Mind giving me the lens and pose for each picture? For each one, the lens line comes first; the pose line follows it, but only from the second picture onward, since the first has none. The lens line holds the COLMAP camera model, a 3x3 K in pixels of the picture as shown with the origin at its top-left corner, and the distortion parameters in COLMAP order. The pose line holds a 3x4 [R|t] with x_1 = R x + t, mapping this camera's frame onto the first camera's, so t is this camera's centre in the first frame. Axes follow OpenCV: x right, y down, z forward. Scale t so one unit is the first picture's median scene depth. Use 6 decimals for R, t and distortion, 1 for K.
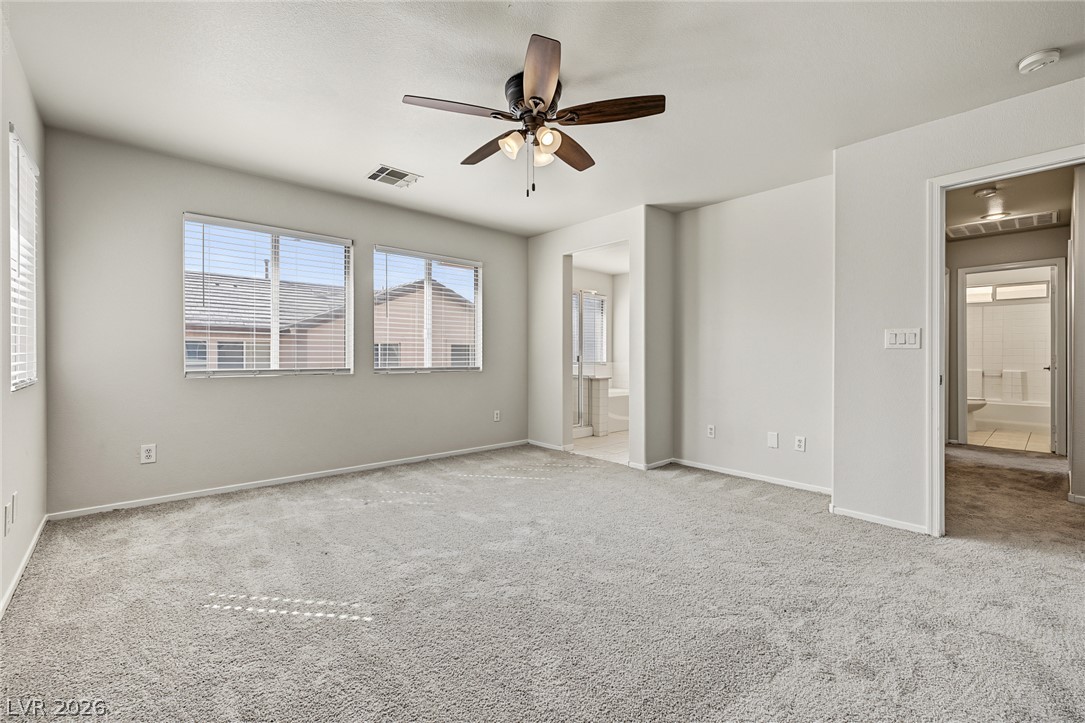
lens RADIAL K [[462.1, 0, 538.7], [0, 462.1, 354.9], [0, 0, 1]] dist [0.007723, -0.000647]
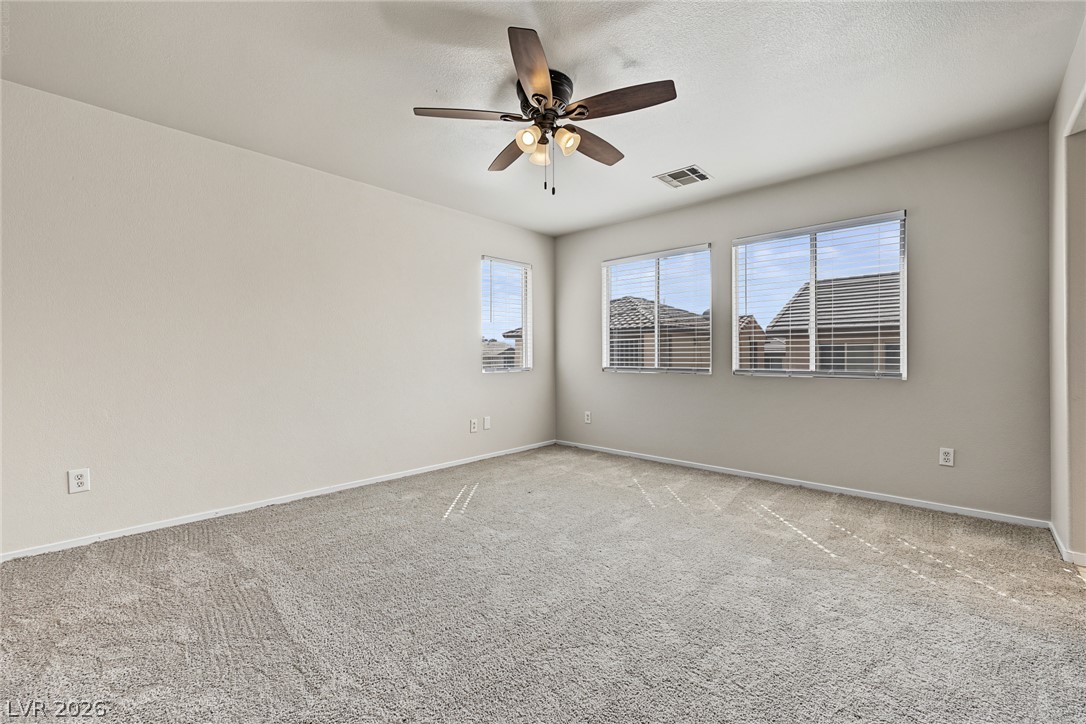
lens RADIAL K [[462.6, 0, 536.9], [0, 462.6, 359.5], [0, 0, 1]] dist [0.007723, -0.000647]
pose [[0.084712, 0.004457, -0.996395, 0.618883], [0.003128, 0.999984, 0.004739, 0.002685], [0.996401, -0.003518, 0.084697, 0.565826]]
